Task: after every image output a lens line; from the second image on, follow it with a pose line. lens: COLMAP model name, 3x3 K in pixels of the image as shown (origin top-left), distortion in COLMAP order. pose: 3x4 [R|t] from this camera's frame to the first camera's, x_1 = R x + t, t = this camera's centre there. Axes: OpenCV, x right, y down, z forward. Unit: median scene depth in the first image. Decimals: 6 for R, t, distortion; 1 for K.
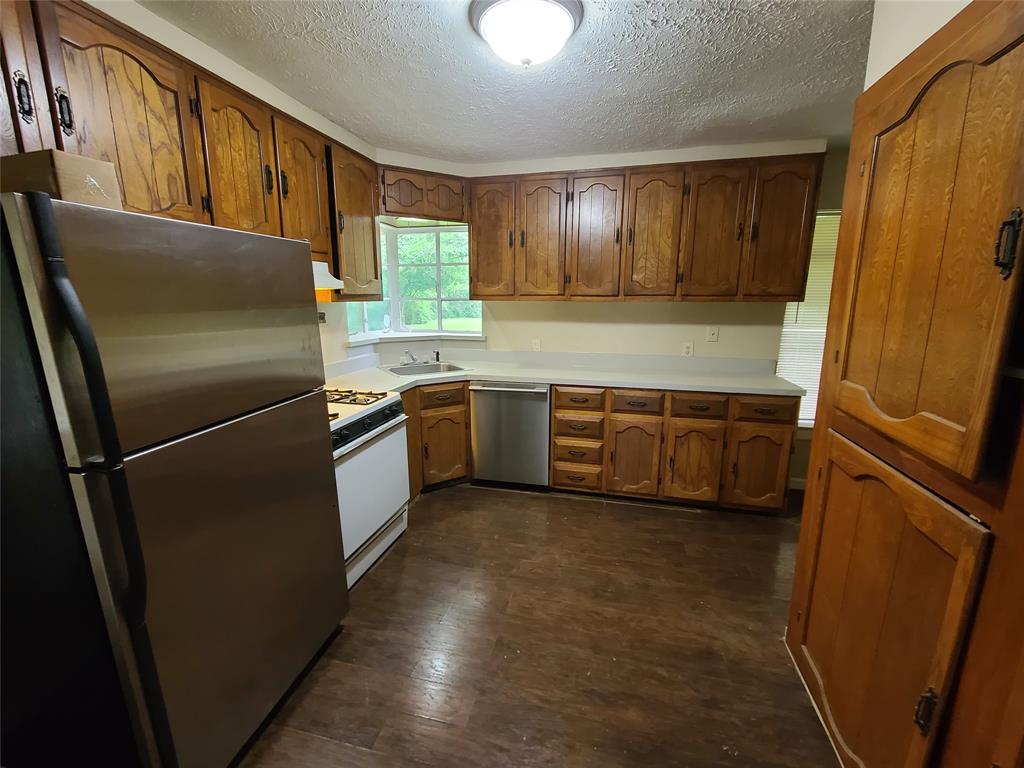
lens RADIAL K [[419.8, 0, 509.3], [0, 419.8, 380.9], [0, 0, 1]] dist [0.001989, -0.001030]
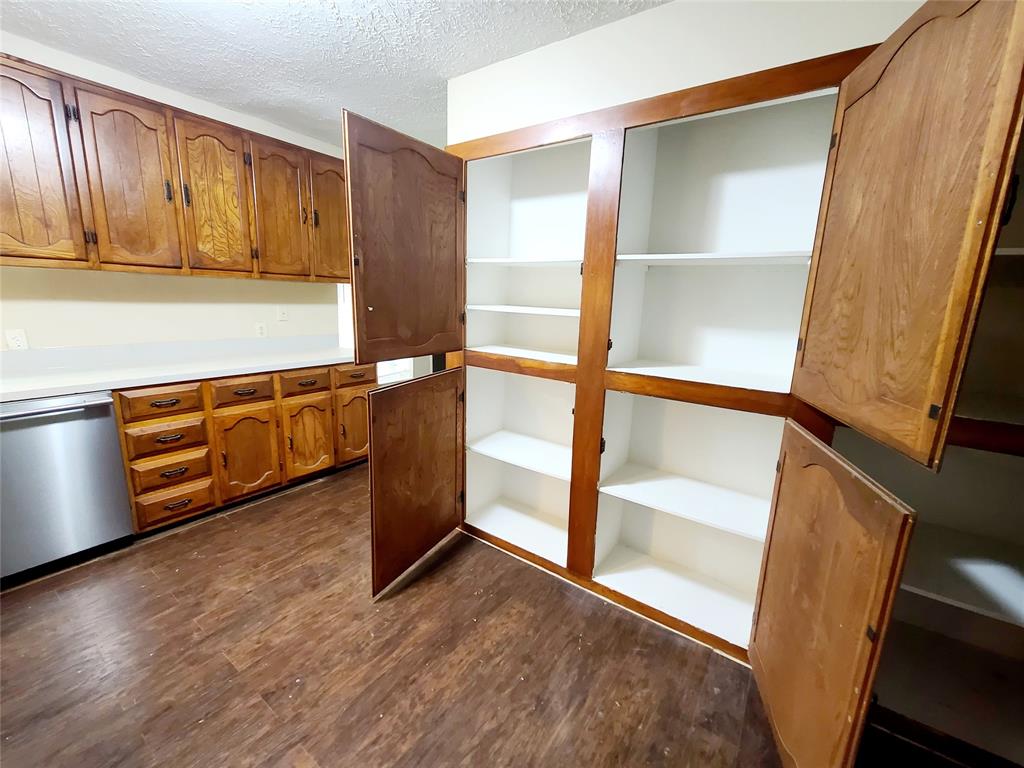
lens RADIAL K [[419.8, 0, 511.9], [0, 419.8, 380.6], [0, 0, 1]] dist [0.001989, -0.001030]
pose [[0.365399, -0.170040, 0.915188, -0.298637], [0.143721, 0.981690, 0.125013, 0.000478], [-0.919689, 0.085852, 0.383147, 0.131701]]
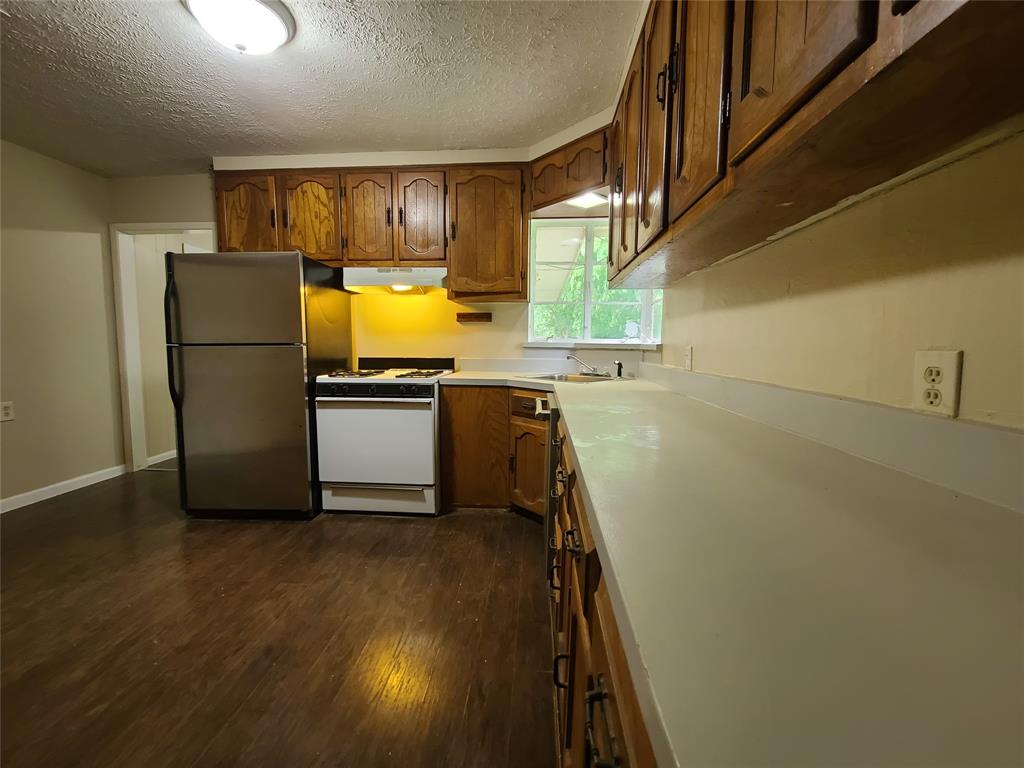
lens RADIAL K [[419.8, 0, 512.3], [0, 419.8, 380.8], [0, 0, 1]] dist [0.001989, -0.001030]
pose [[0.174651, 0.086357, -0.980836, 0.683593], [-0.199373, 0.978613, 0.050660, -0.048349], [0.964234, 0.186704, 0.188133, 0.842723]]
